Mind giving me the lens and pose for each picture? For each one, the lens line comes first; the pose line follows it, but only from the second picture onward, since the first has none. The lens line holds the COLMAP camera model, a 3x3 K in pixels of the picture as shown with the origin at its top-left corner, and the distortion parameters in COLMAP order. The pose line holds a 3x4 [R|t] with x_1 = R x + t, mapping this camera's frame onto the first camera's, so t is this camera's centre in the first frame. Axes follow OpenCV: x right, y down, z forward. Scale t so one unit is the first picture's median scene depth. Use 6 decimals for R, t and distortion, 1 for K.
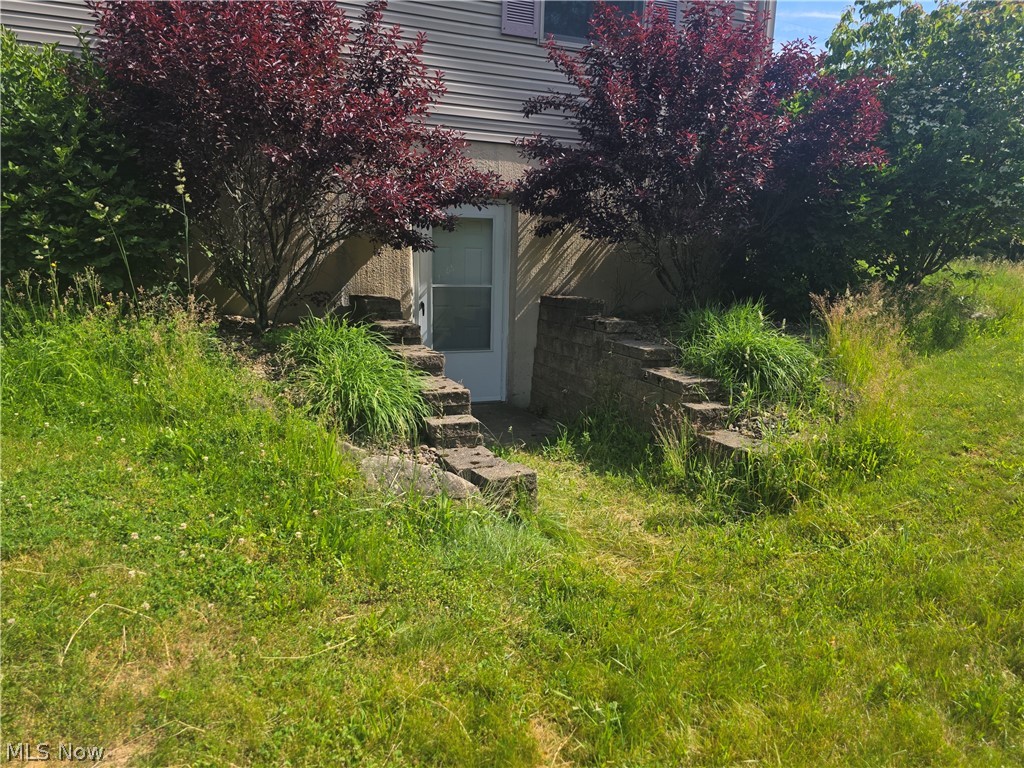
lens RADIAL K [[689.1, 0, 508.4], [0, 689.1, 389.6], [0, 0, 1]] dist [0.052992, -0.046184]
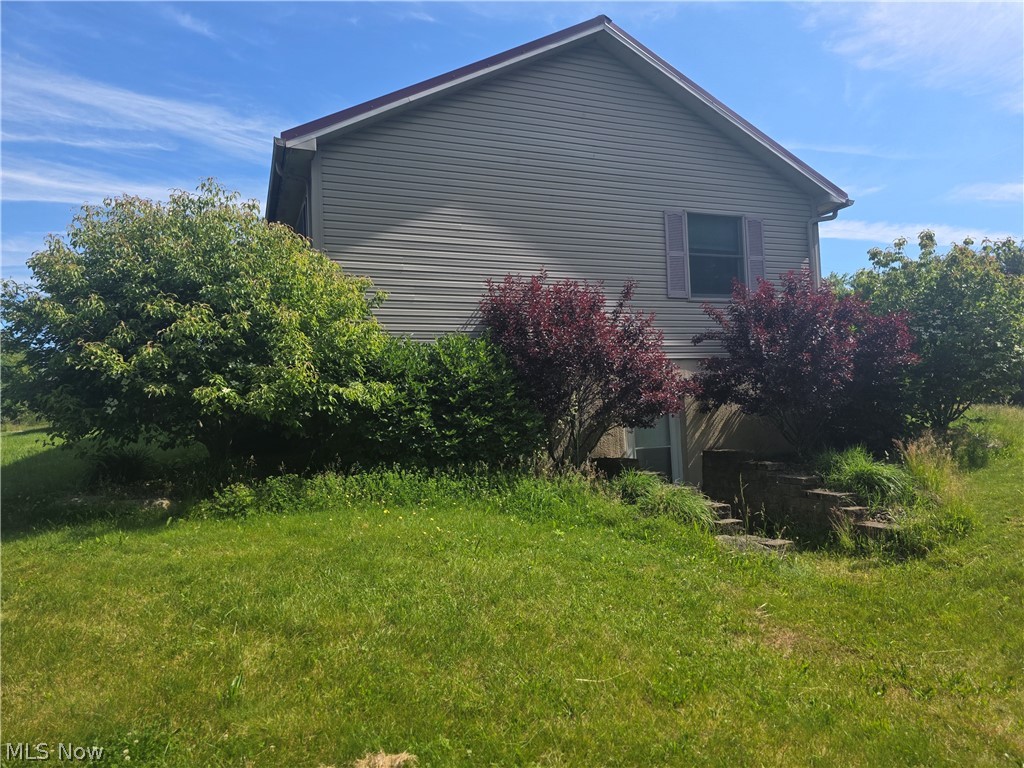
lens RADIAL K [[689.1, 0, 510.9], [0, 689.1, 376.3], [0, 0, 1]] dist [0.052992, -0.046184]
pose [[0.997731, -0.065828, 0.014121, -0.487933], [0.067289, 0.968055, -0.241540, 0.057844], [0.002230, 0.241942, 0.970288, -0.659056]]
